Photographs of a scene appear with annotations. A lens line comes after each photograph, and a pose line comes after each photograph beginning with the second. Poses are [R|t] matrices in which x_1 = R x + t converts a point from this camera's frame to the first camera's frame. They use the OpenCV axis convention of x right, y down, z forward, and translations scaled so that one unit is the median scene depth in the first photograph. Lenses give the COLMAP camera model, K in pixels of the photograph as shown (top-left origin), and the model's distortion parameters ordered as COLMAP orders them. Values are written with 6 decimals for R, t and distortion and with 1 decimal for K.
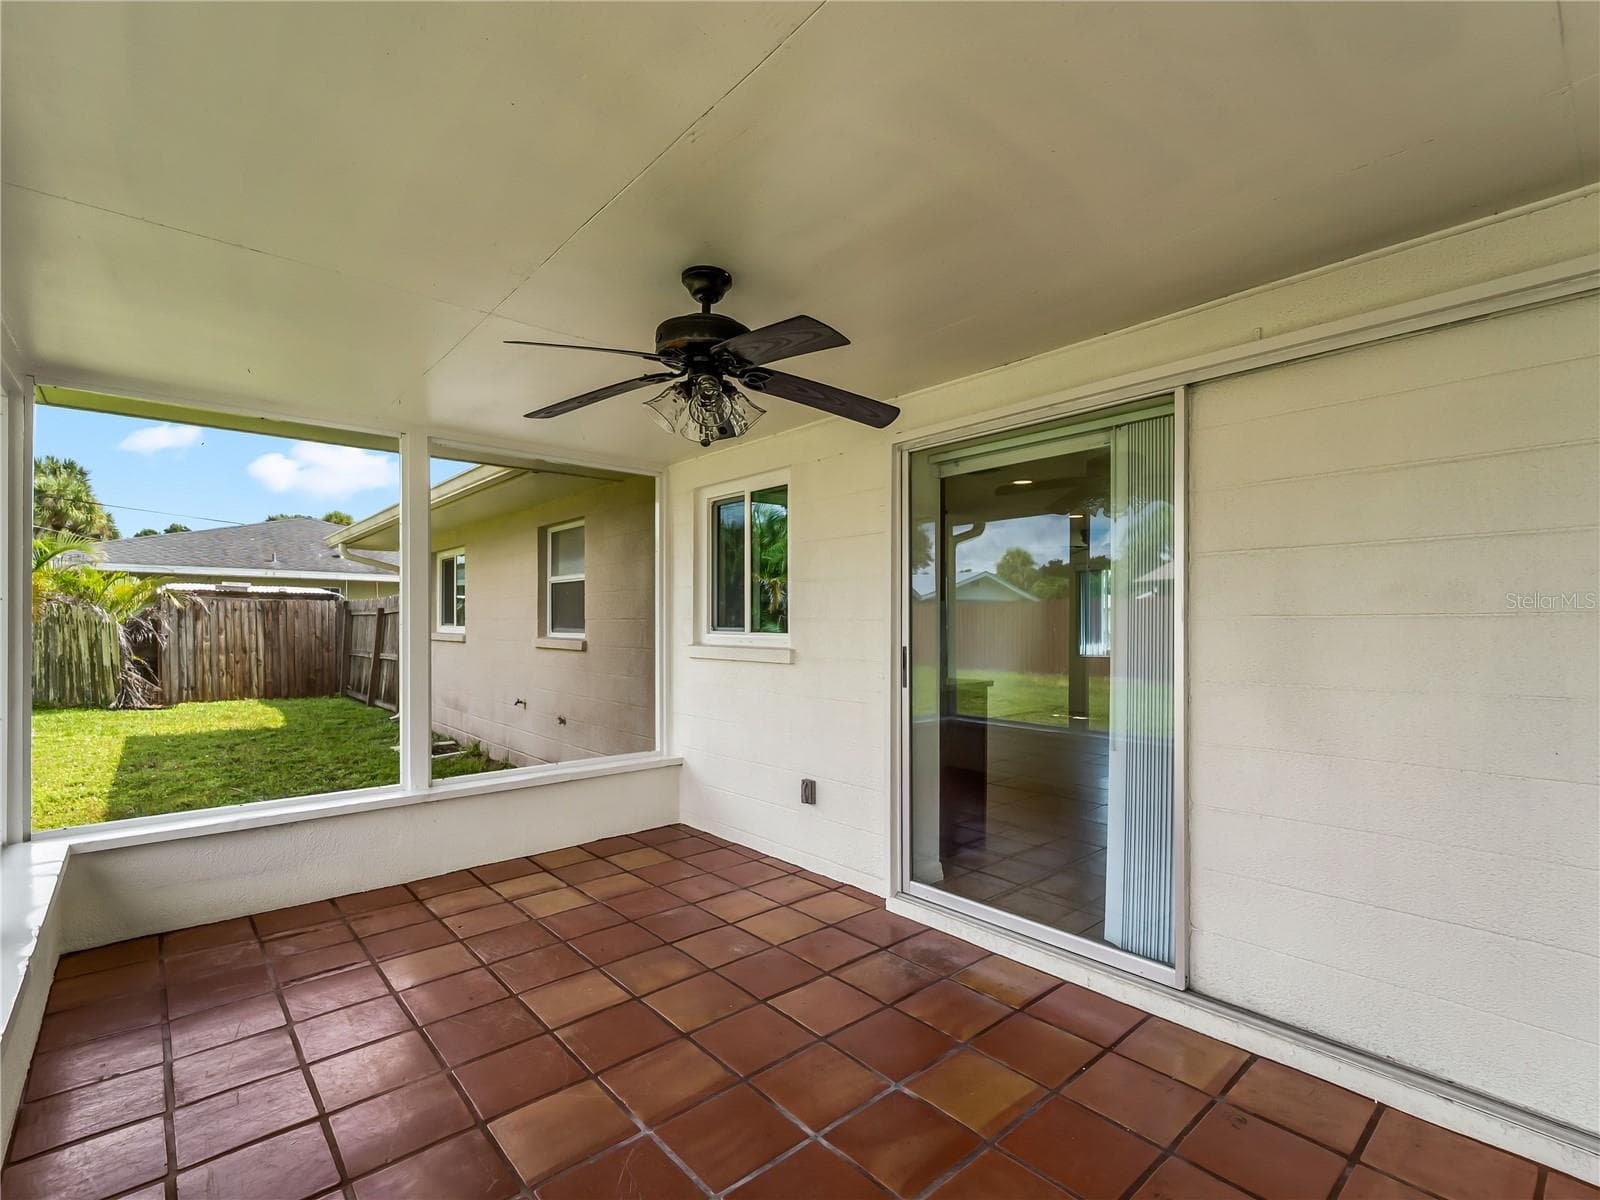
lens RADIAL K [[728.3, 0, 798.1], [0, 728.3, 635.9], [0, 0, 1]] dist [-0.000638, -0.000292]
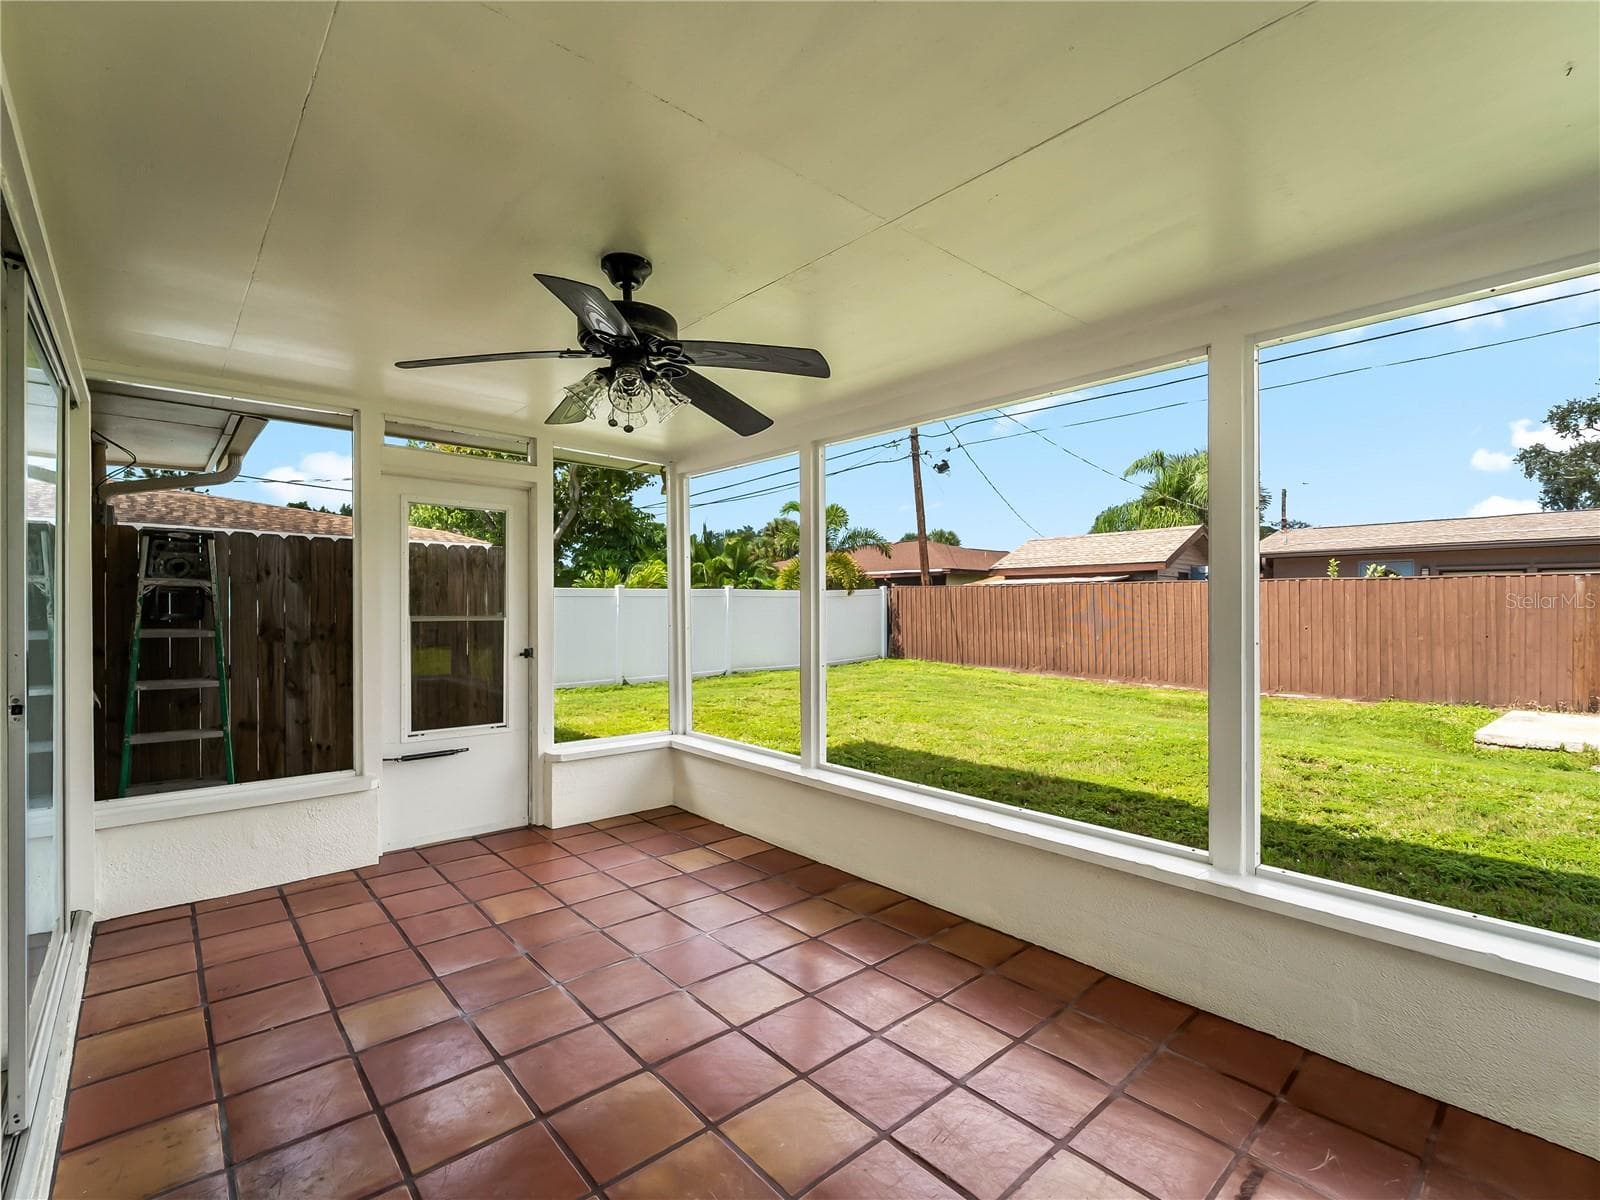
lens RADIAL K [[744.9, 0, 800.4], [0, 744.9, 611.7], [0, 0, 1]] dist [-0.000911, -0.001302]
pose [[-0.999551, -0.004574, -0.029602, -0.240232], [-0.005221, 0.999748, 0.021840, -0.026933], [0.029494, 0.021985, -0.999323, 1.508751]]
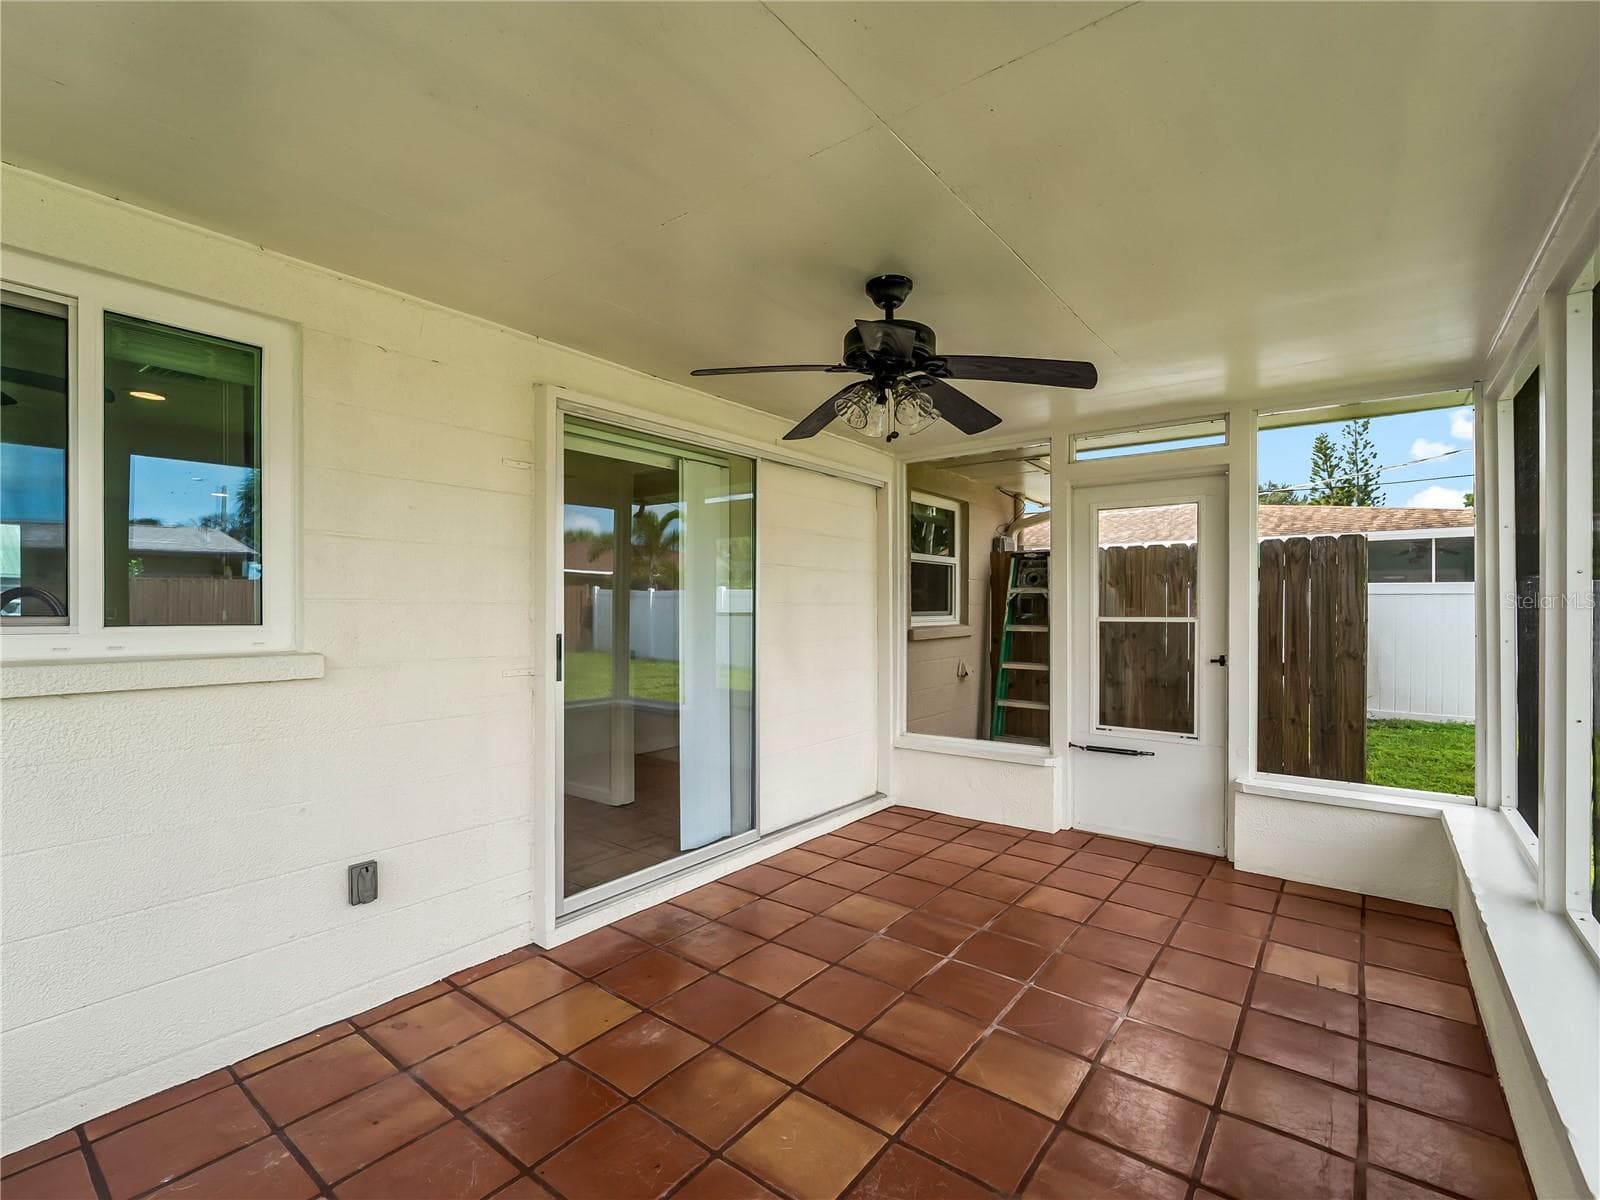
lens RADIAL K [[744.9, 0, 800.4], [0, 744.9, 611.7], [0, 0, 1]] dist [-0.000911, -0.001302]
pose [[-0.195700, -0.007405, 0.980636, -0.869943], [0.013912, 0.999850, 0.010326, -0.018175], [-0.980565, 0.015664, -0.195567, 0.991664]]
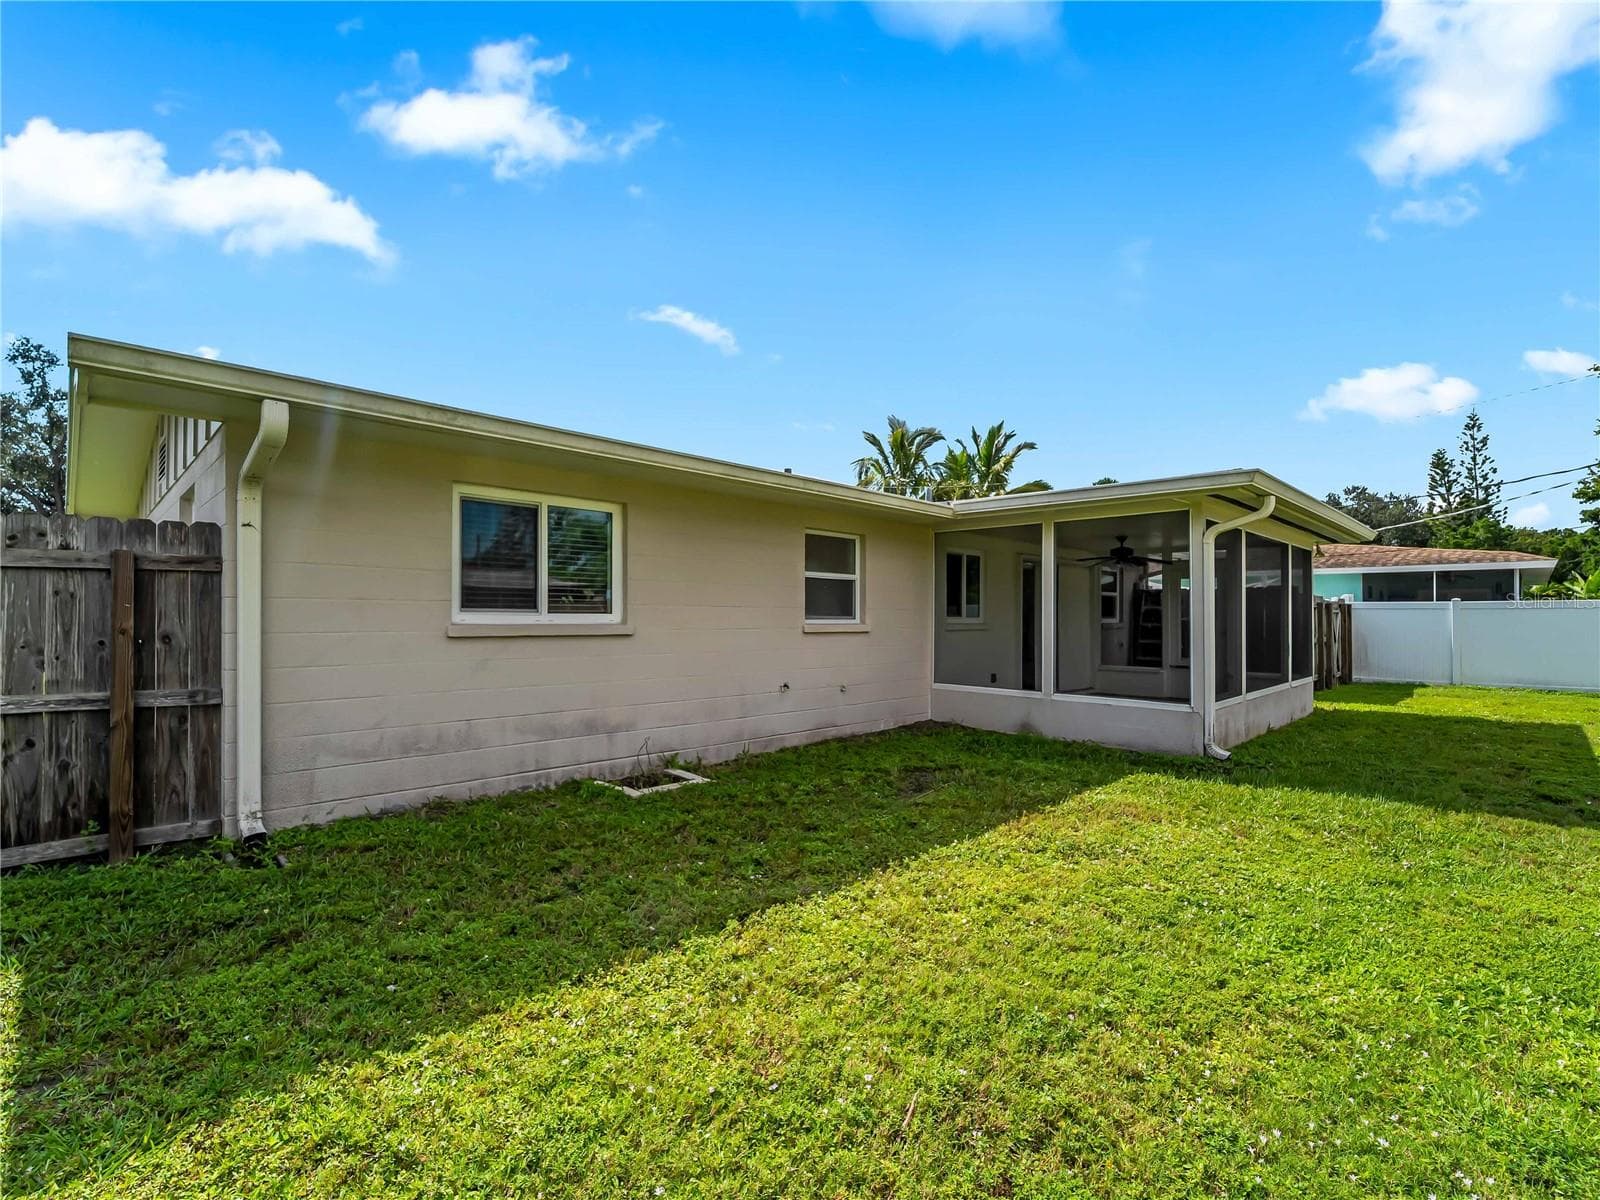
lens RADIAL K [[744.9, 0, 800.4], [0, 744.9, 611.7], [0, 0, 1]] dist [-0.000911, -0.001302]
pose [[-0.070005, 0.004836, 0.997535, -3.455724], [0.009628, 0.999945, -0.004171, -0.020948], [-0.997500, 0.009313, -0.070047, 2.480266]]
